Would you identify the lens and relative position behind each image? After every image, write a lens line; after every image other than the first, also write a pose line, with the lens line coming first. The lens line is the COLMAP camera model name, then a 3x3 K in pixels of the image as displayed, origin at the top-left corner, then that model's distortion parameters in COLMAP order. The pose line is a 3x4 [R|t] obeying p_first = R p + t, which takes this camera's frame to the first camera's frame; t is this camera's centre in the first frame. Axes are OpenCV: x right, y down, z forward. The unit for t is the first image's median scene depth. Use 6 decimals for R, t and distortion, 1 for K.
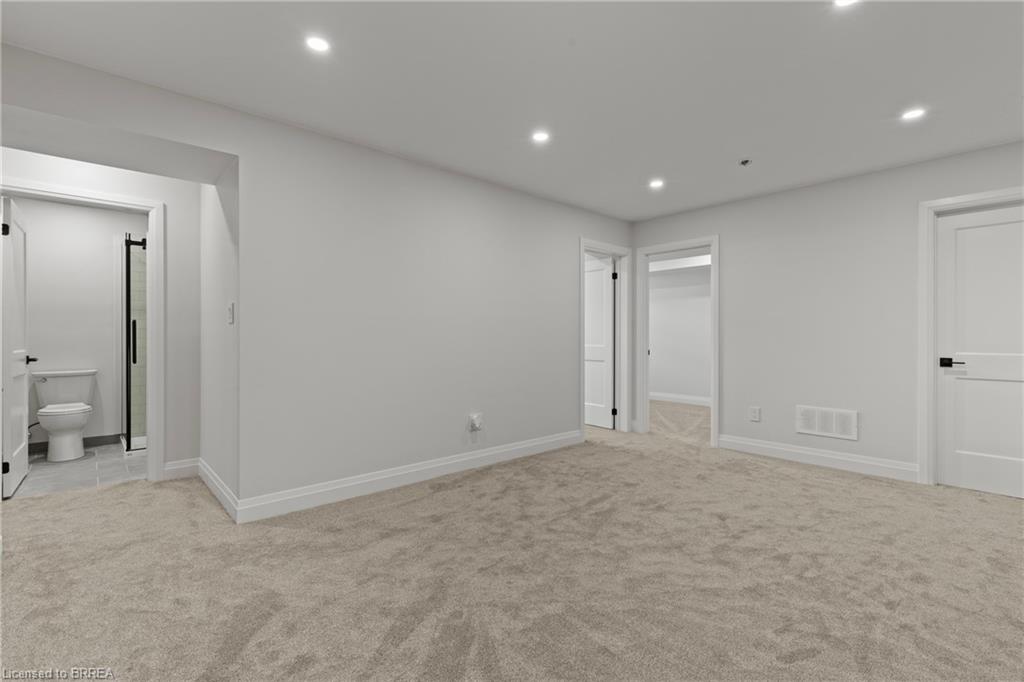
lens RADIAL K [[465.4, 0, 506.9], [0, 465.4, 340.9], [0, 0, 1]] dist [0.003313, -0.000882]
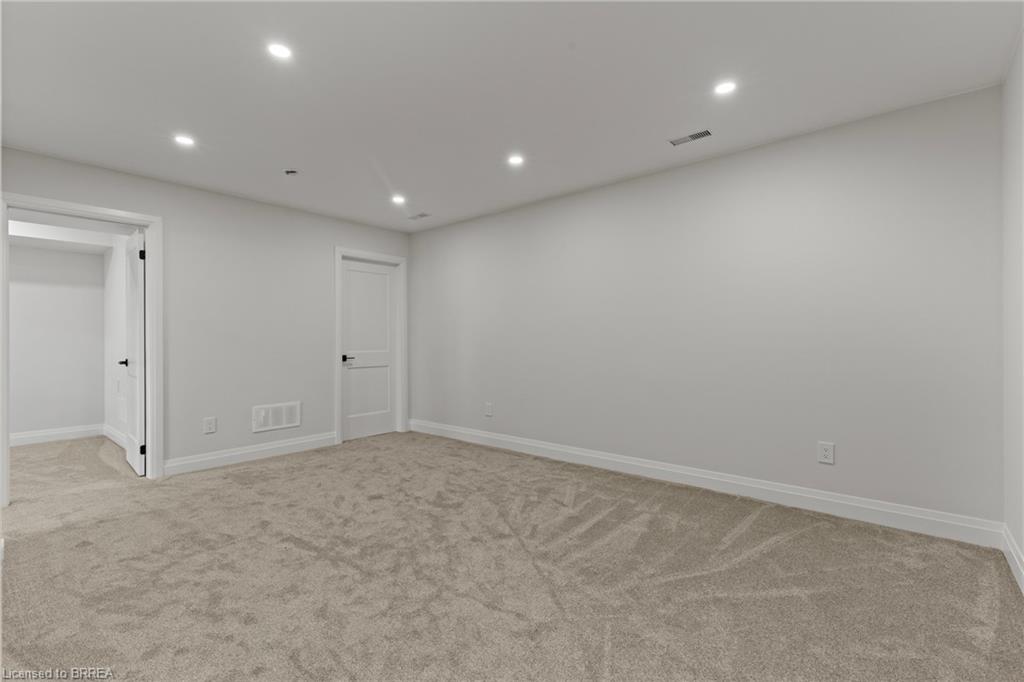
lens RADIAL K [[465.4, 0, 506.7], [0, 465.4, 338.0], [0, 0, 1]] dist [0.003313, -0.000882]
pose [[-0.150634, 0.006108, 0.988571, -0.622521], [0.012974, 0.999907, -0.004201, -0.005315], [-0.988504, 0.012193, -0.150699, 0.736334]]
